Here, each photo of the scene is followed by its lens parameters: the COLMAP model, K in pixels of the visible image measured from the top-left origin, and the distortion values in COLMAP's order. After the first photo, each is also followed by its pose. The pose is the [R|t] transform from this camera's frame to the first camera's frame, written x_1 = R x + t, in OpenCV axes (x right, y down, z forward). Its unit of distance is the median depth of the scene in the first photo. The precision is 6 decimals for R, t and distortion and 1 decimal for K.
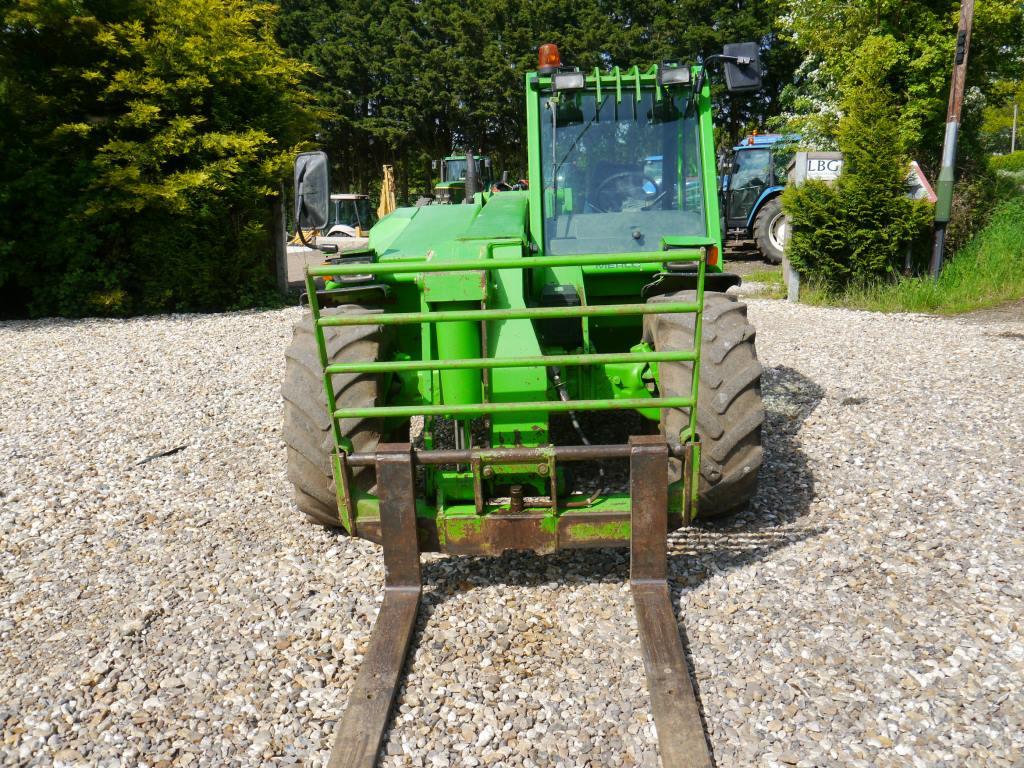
lens RADIAL K [[854.6, 0, 512.0], [0, 854.6, 384.0], [0, 0, 1]] dist [-0.024189, 0.013616]
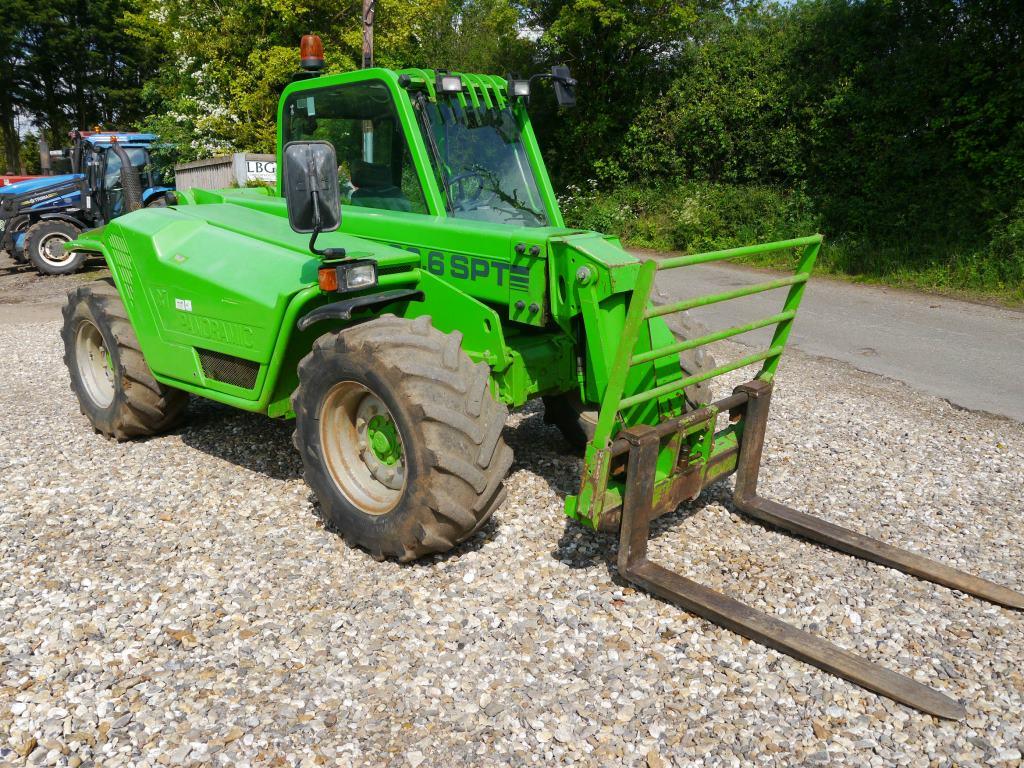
lens RADIAL K [[854.6, 0, 512.0], [0, 854.6, 384.0], [0, 0, 1]] dist [-0.024189, 0.013616]
pose [[0.665854, -0.155111, 0.729780, -0.089473], [0.156437, 0.985432, 0.066715, -0.006899], [-0.729497, 0.069742, 0.680419, 0.034589]]
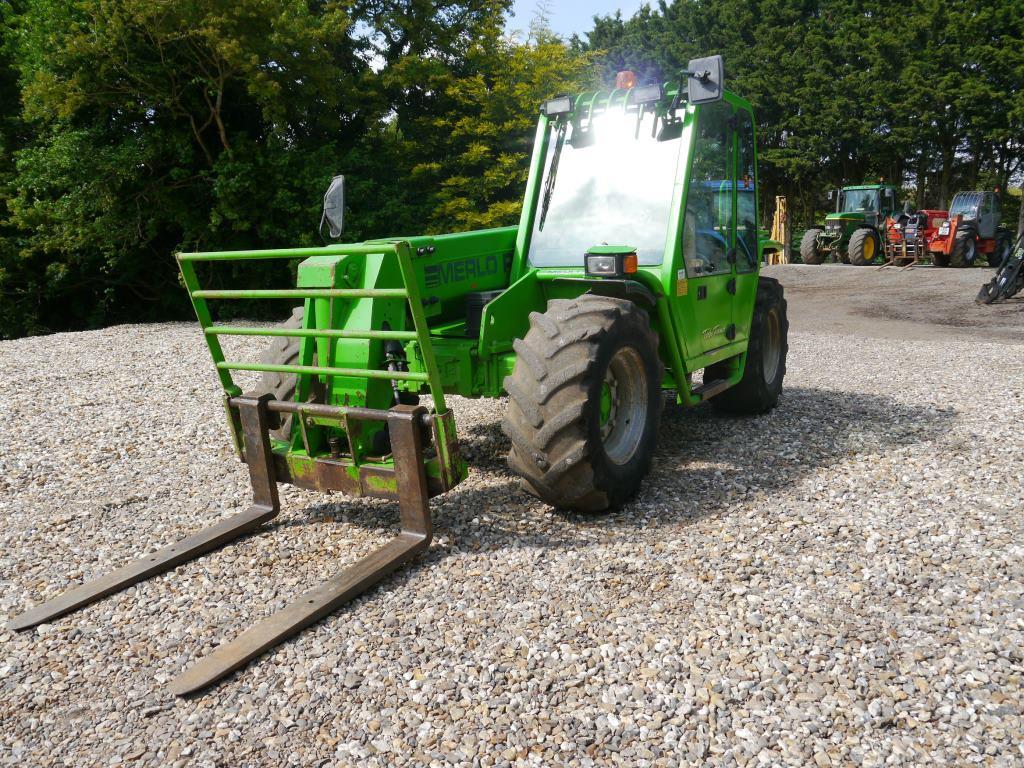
lens RADIAL K [[854.6, 0, 512.0], [0, 854.6, 384.0], [0, 0, 1]] dist [-0.024189, 0.013616]
pose [[0.871821, 0.088509, -0.481761, 0.076824], [-0.106809, 0.994223, -0.010628, 0.002648], [0.478037, 0.060722, 0.876238, 0.003610]]
